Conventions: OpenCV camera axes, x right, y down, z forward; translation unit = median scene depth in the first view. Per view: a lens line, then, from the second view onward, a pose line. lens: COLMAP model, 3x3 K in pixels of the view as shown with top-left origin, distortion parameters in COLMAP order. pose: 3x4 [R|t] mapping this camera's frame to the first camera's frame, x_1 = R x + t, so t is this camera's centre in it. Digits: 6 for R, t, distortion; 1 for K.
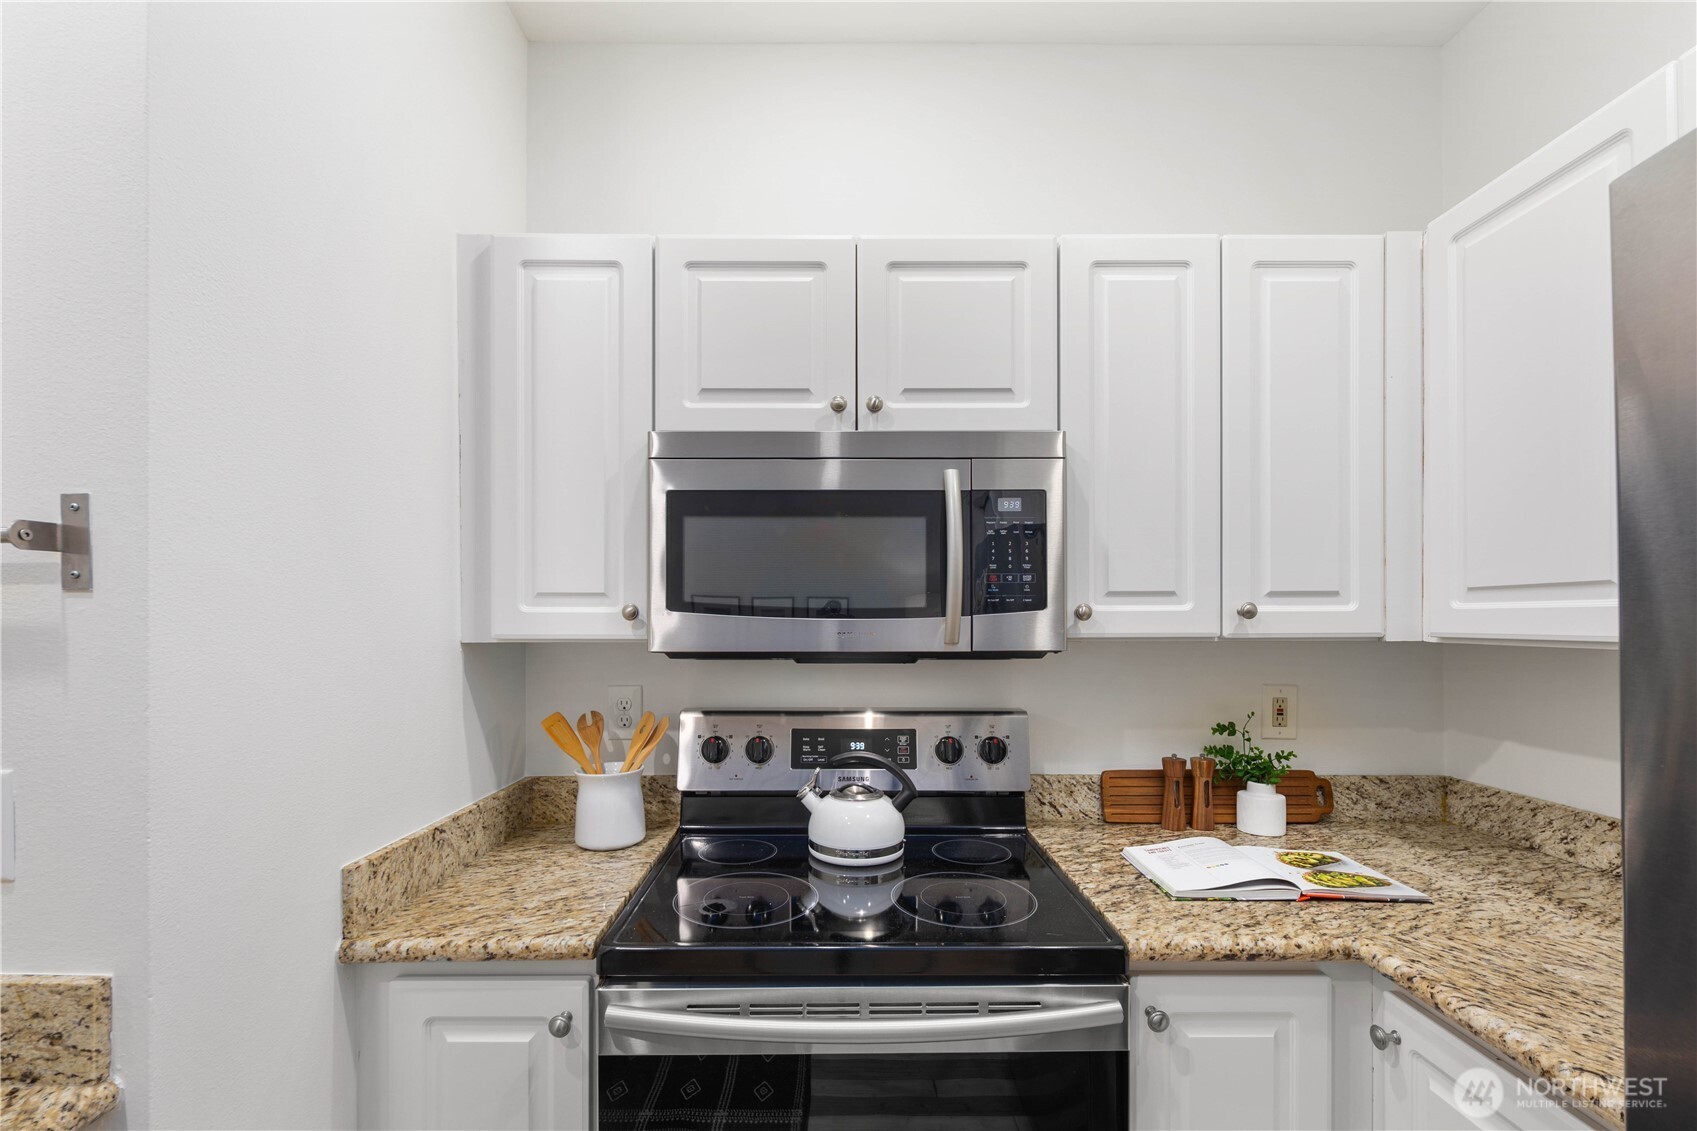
lens RADIAL K [[758.1, 0, 843.2], [0, 758.1, 622.0], [0, 0, 1]] dist [-0.000368, -0.000298]
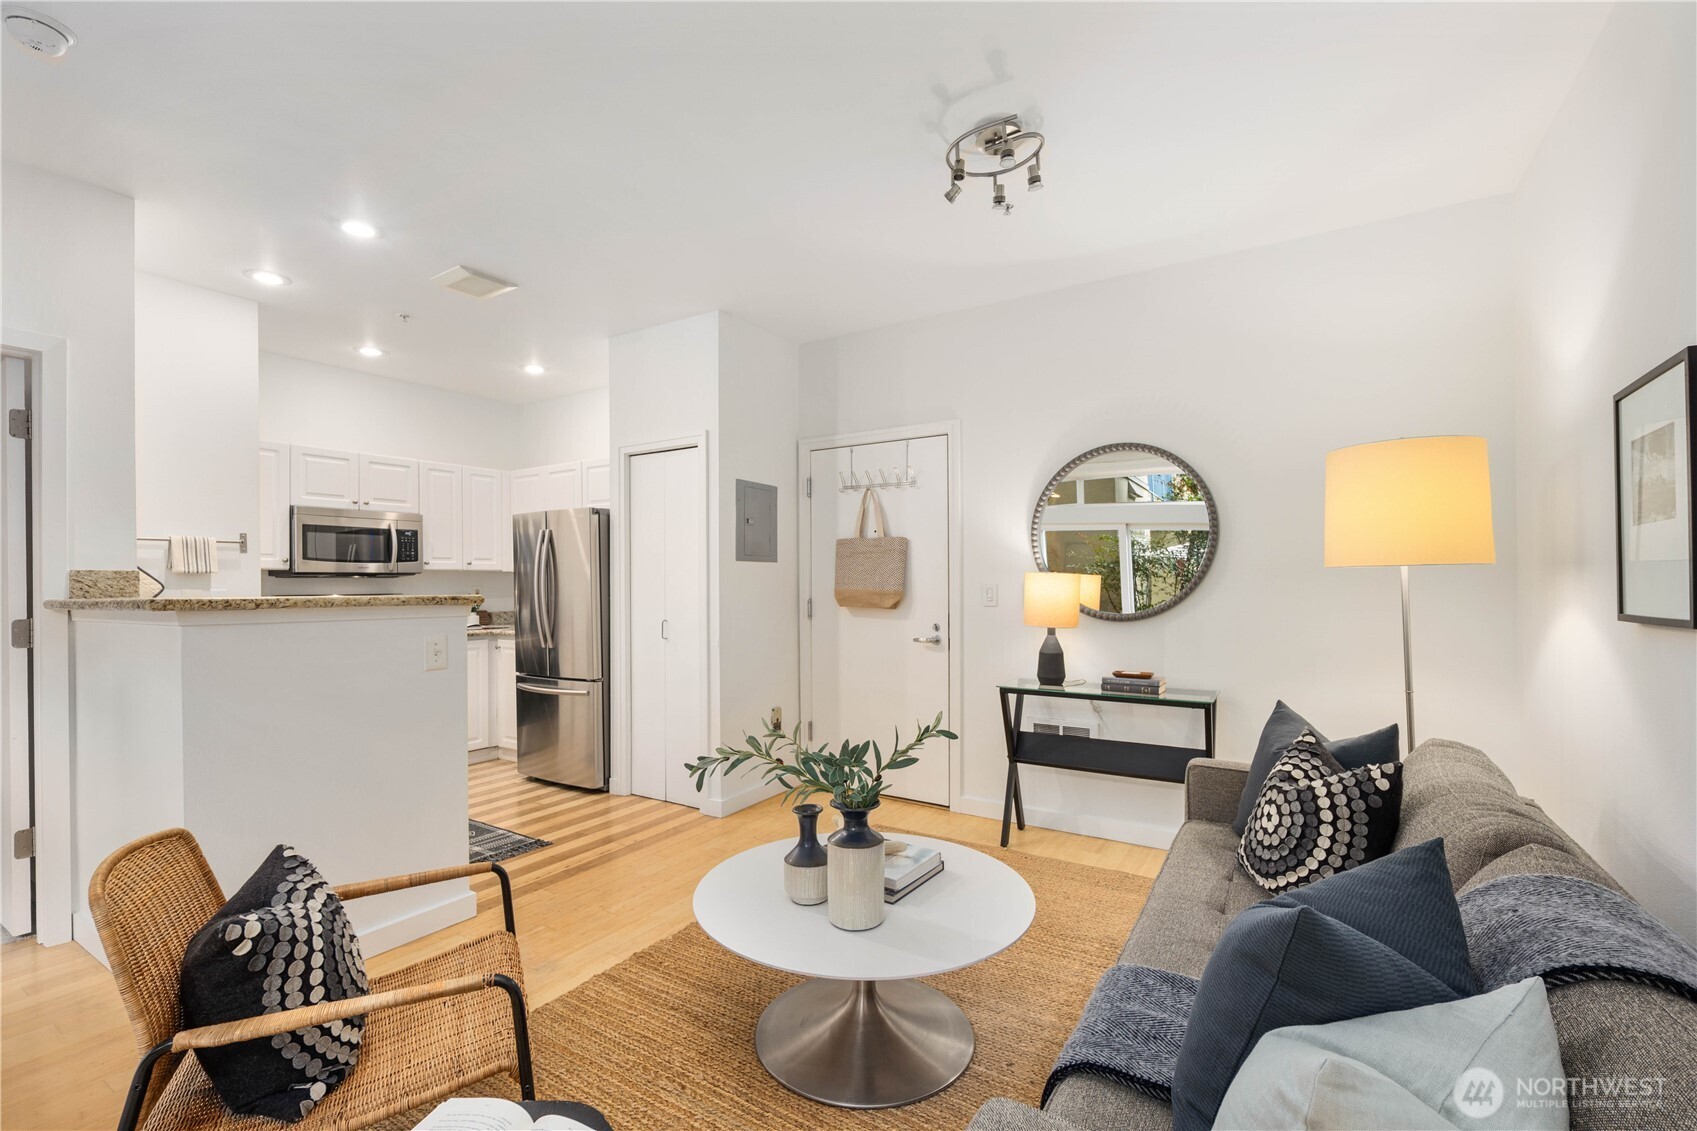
lens RADIAL K [[740.2, 0, 843.3], [0, 740.2, 577.3], [0, 0, 1]] dist [0.000059, -0.001254]
pose [[0.550903, 0.001096, 0.834569, -1.574364], [0.008256, 0.999943, -0.006763, 0.100935], [-0.834528, 0.010616, 0.550863, -2.685622]]
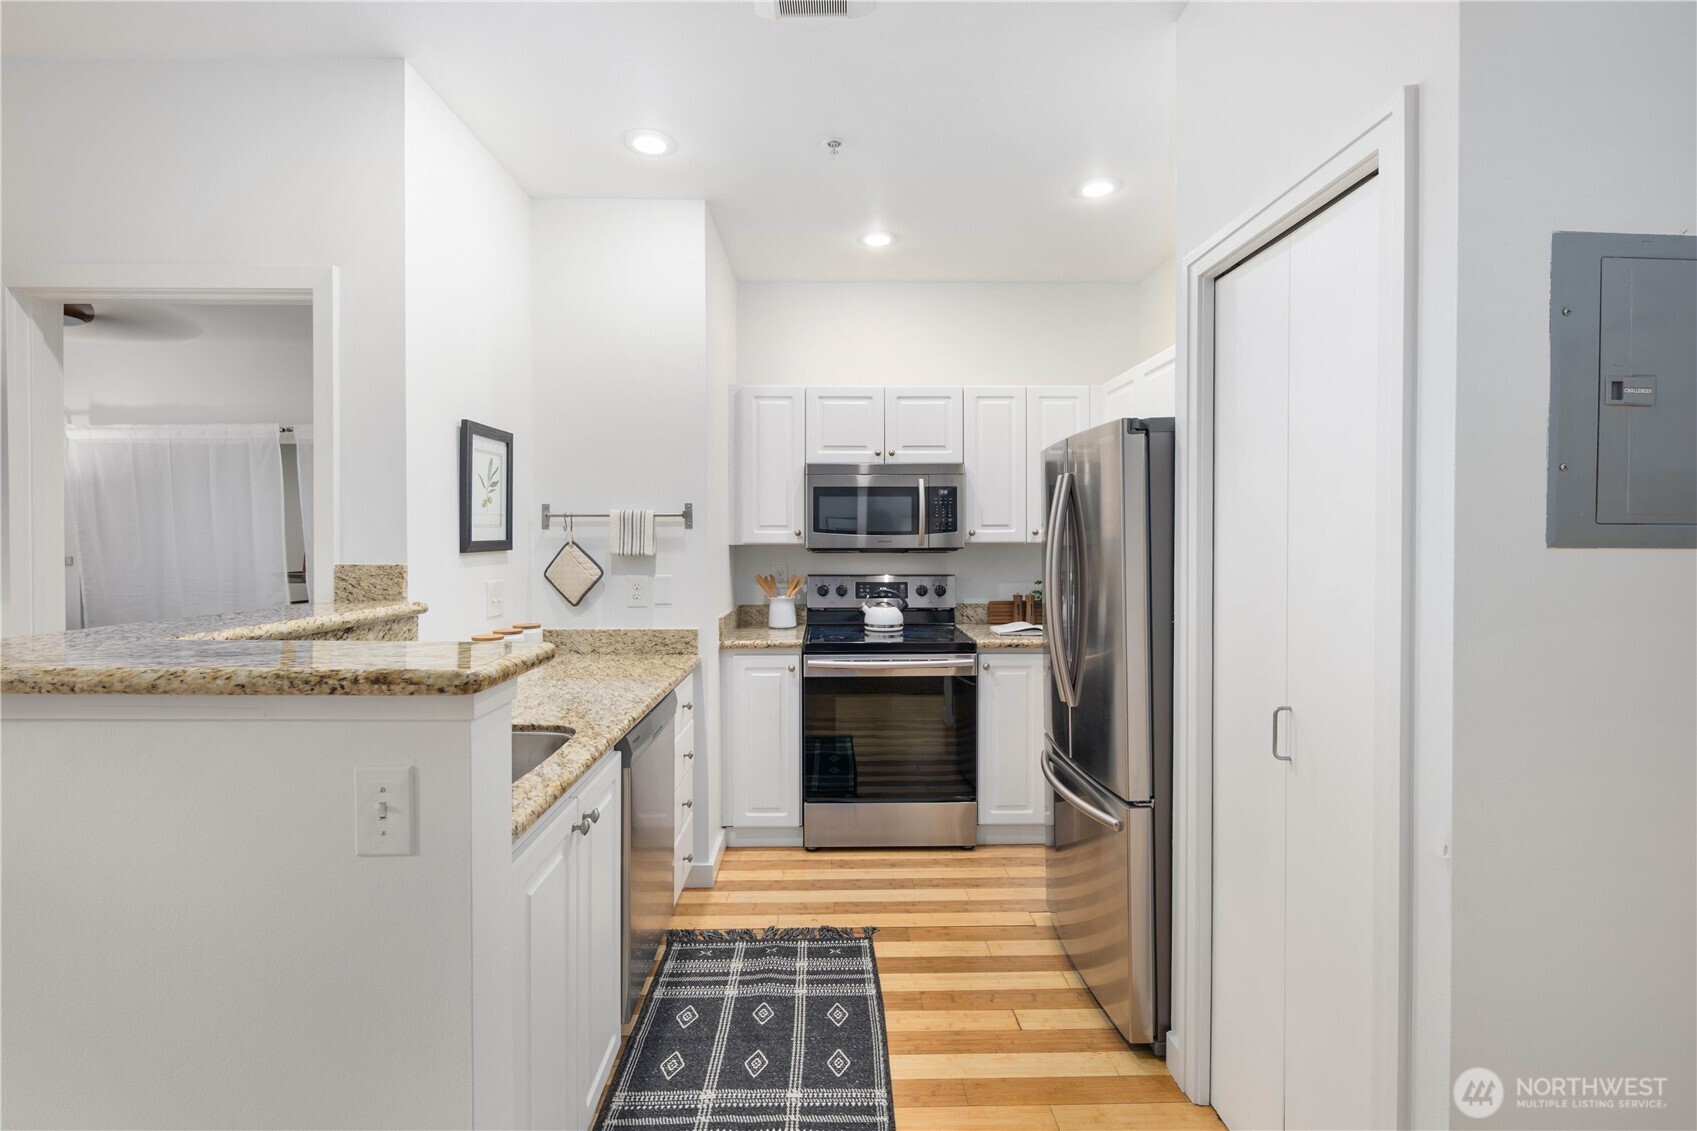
lens RADIAL K [[744.6, 0, 843.0], [0, 744.6, 544.5], [0, 0, 1]] dist [0.000917, -0.000078]
pose [[0.999983, -0.000911, 0.005830, -0.137801], [0.000858, 0.999958, 0.009110, 0.003895], [-0.005838, -0.009105, 0.999942, -1.520096]]
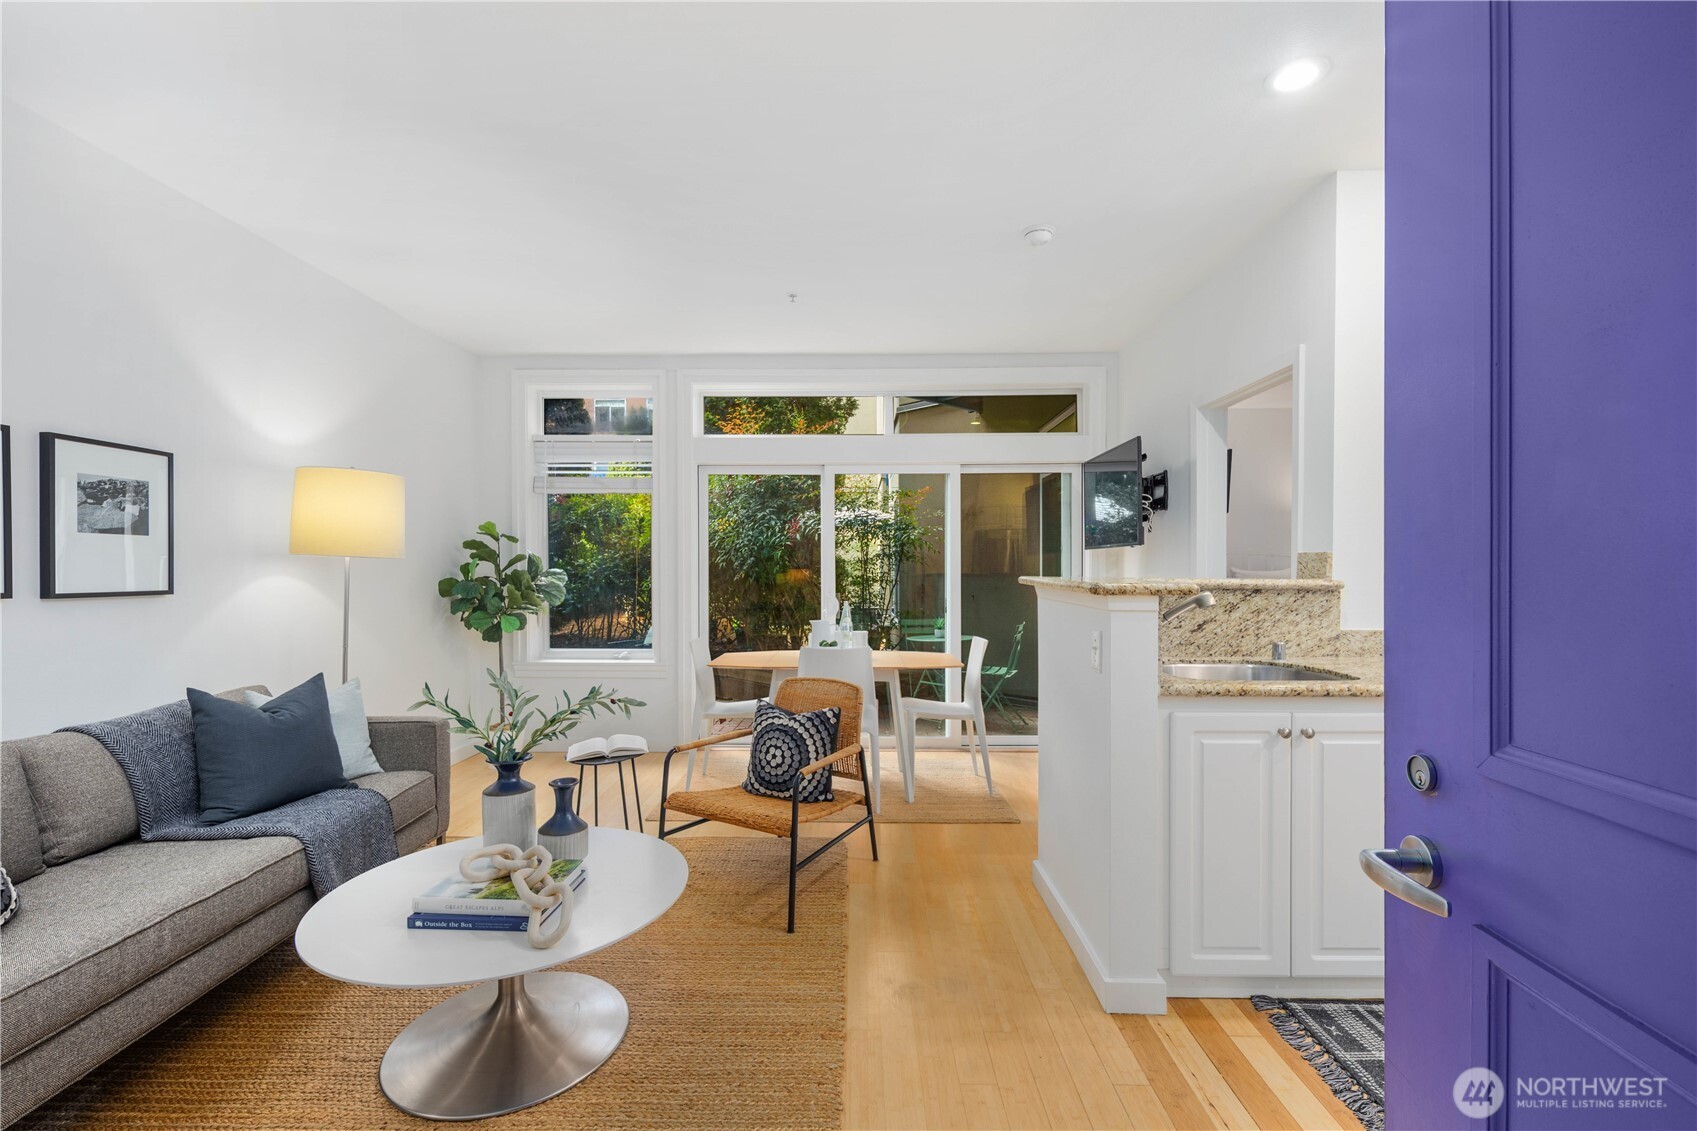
lens RADIAL K [[740.2, 0, 843.3], [0, 740.2, 577.3], [0, 0, 1]] dist [0.000059, -0.001254]
pose [[-0.032564, 0.012592, -0.999390, 0.972067], [-0.001737, 0.999918, 0.012655, 0.097879], [0.999468, 0.002148, -0.032539, -1.273161]]
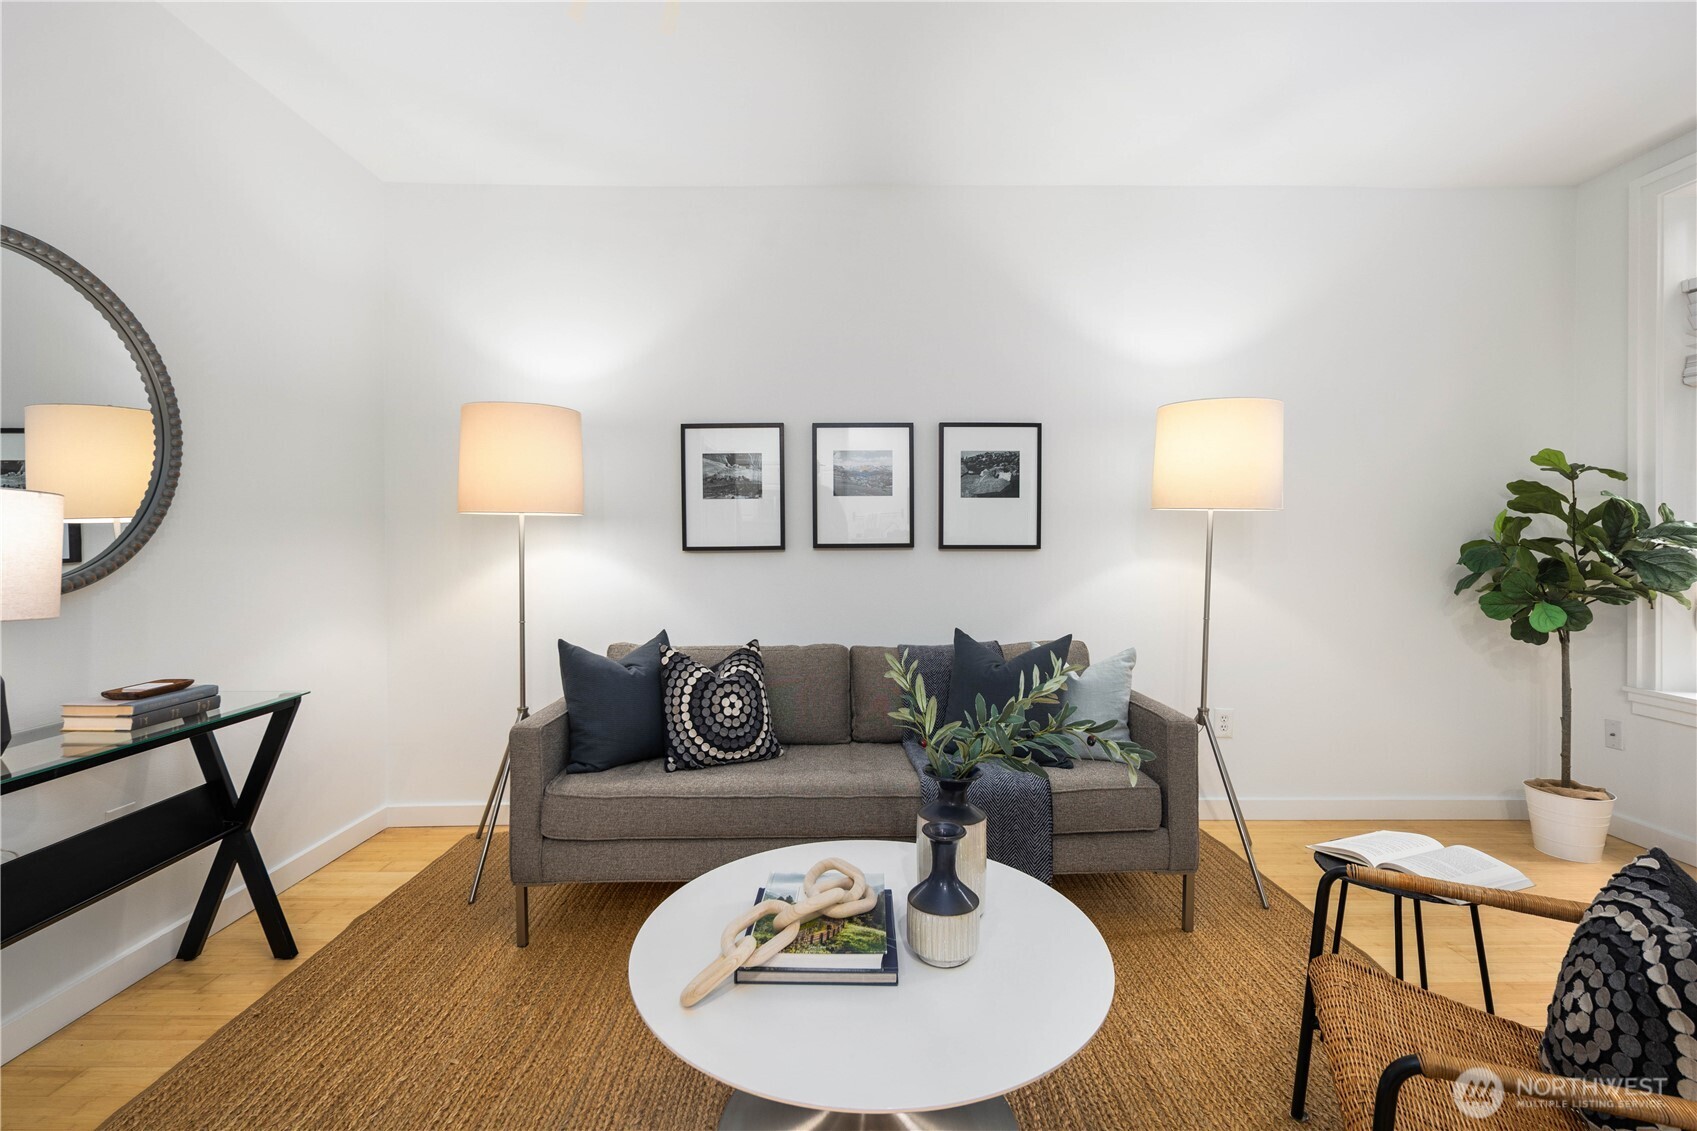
lens RADIAL K [[753.0, 0, 837.5], [0, 753.0, 539.1], [0, 0, 1]] dist [0.001033, -0.000753]
pose [[-0.999966, 0.000647, 0.008187, -0.331259], [0.000658, 0.999999, 0.001383, 0.138149], [-0.008186, 0.001388, -0.999966, -0.874670]]
